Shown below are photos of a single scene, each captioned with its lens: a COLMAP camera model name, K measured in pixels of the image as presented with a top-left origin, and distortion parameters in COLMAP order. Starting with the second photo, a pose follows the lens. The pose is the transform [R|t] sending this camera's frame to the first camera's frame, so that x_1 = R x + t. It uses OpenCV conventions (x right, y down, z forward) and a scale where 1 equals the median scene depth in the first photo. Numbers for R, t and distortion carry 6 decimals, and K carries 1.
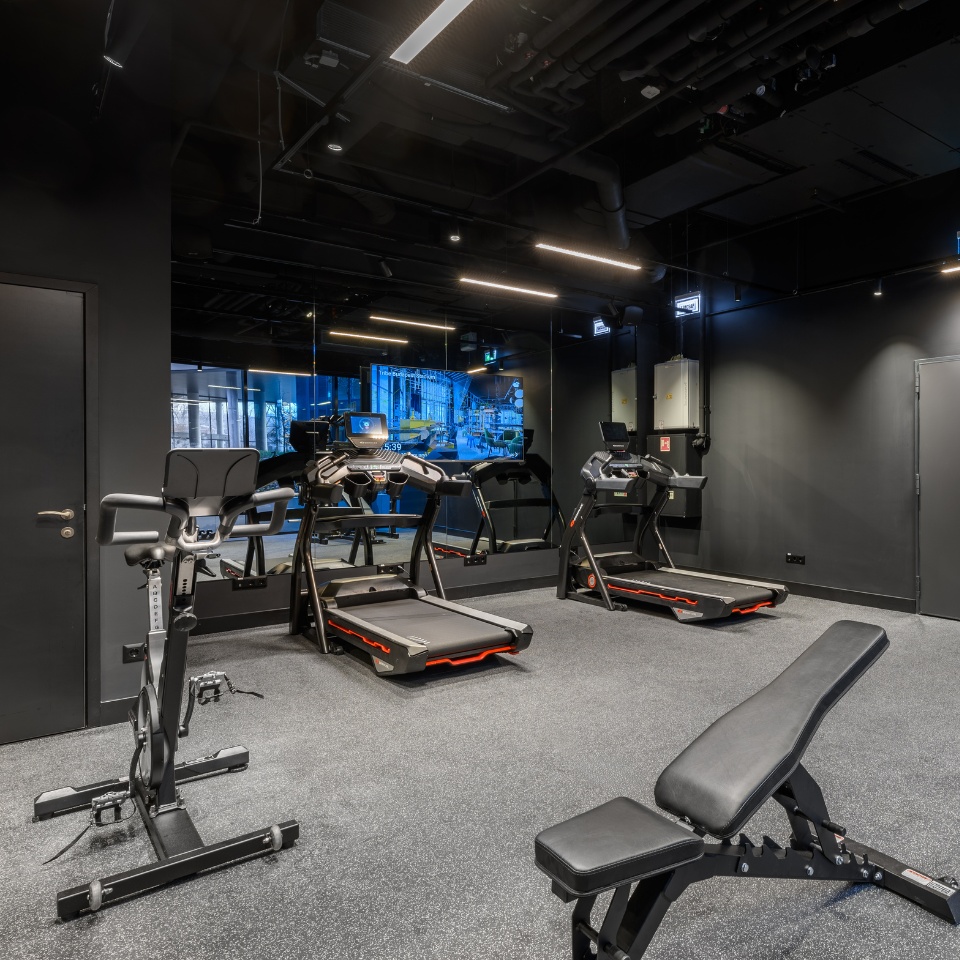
lens RADIAL K [[680.7, 0, 516.0], [0, 680.7, 478.1], [0, 0, 1]] dist [0.000476, 0.000373]
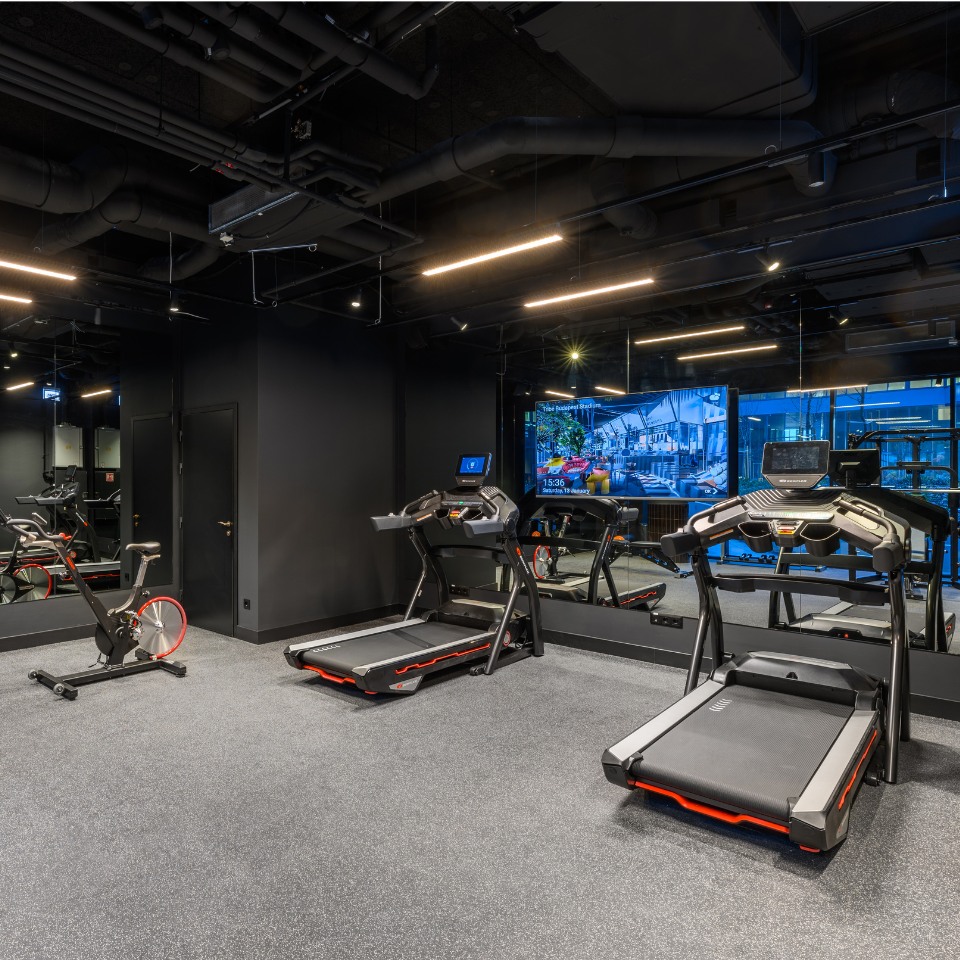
lens RADIAL K [[680.7, 0, 516.0], [0, 680.7, 478.1], [0, 0, 1]] dist [0.000476, 0.000373]
pose [[0.247157, 0.004397, -0.968965, 1.145496], [-0.018485, 0.999829, -0.000178, -0.074779], [0.968799, 0.017956, 0.247196, 1.047301]]
